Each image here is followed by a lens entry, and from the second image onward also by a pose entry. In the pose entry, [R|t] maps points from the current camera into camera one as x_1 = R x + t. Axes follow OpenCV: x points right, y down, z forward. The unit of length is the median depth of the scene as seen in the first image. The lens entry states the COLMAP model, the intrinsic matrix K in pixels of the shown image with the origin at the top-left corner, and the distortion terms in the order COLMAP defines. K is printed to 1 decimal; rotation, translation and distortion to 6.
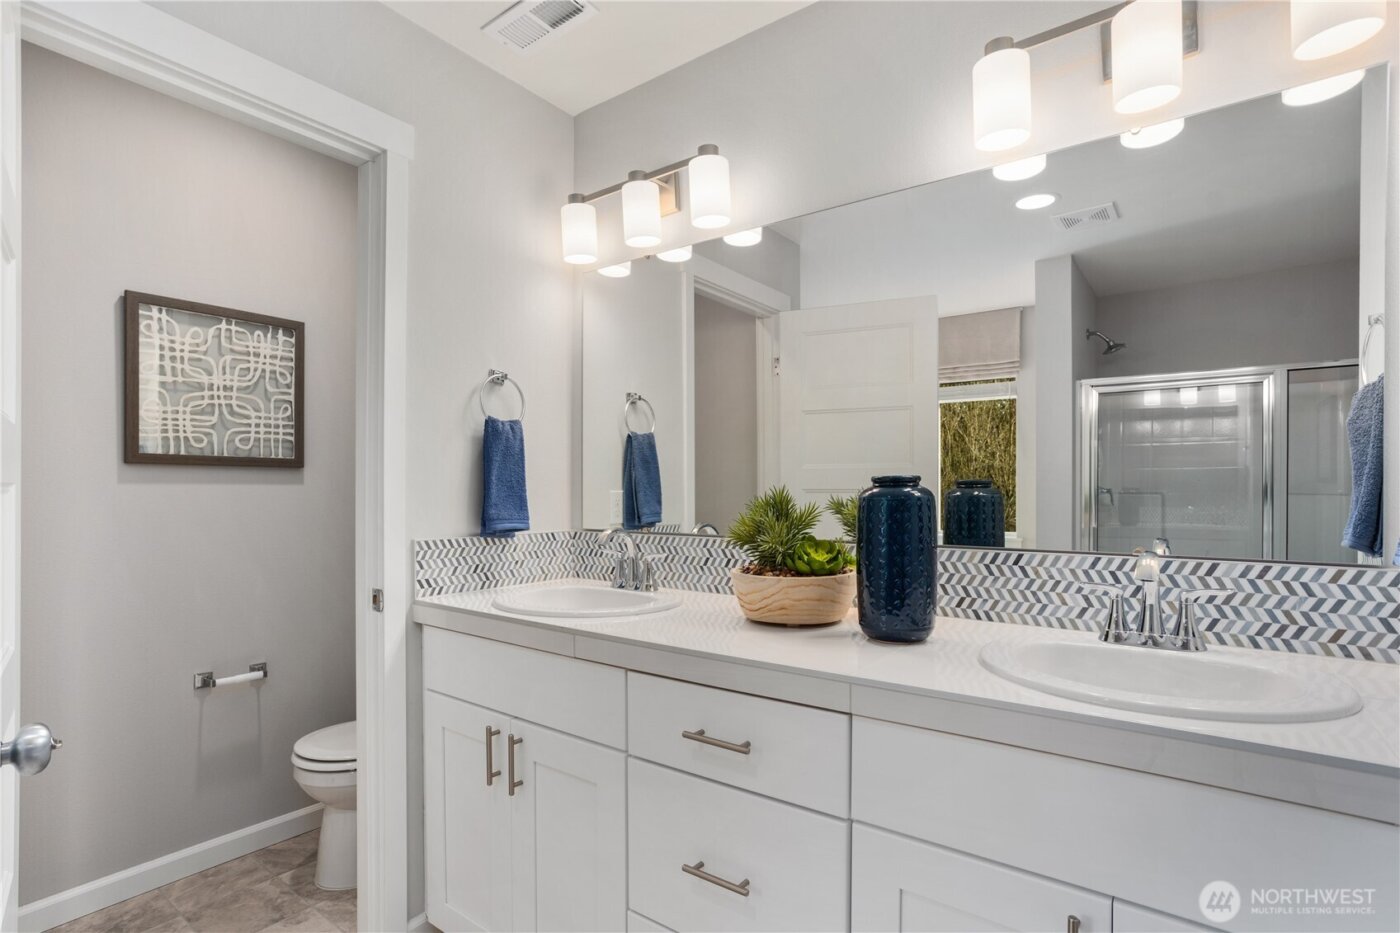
lens RADIAL K [[680.3, 0, 681.6], [0, 680.3, 498.1], [0, 0, 1]] dist [-0.061578, 0.037057]
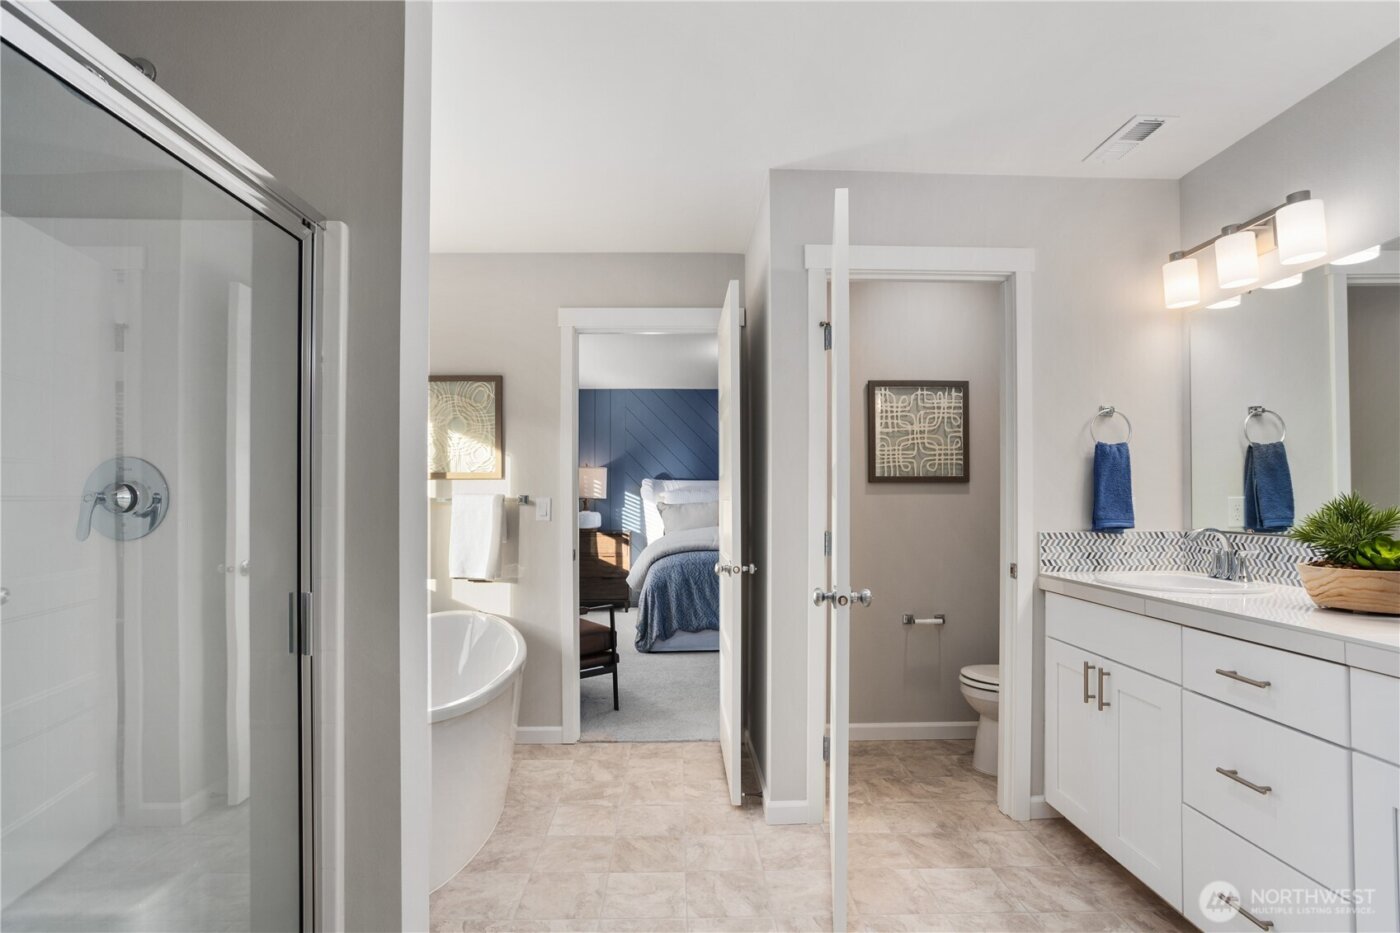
lens RADIAL K [[680.3, 0, 681.6], [0, 680.3, 498.1], [0, 0, 1]] dist [-0.061578, 0.037057]
pose [[0.599859, -0.004846, -0.800091, 0.265732], [-0.002580, 0.999965, -0.007991, 0.002520], [0.800102, 0.006857, 0.599825, -0.433258]]
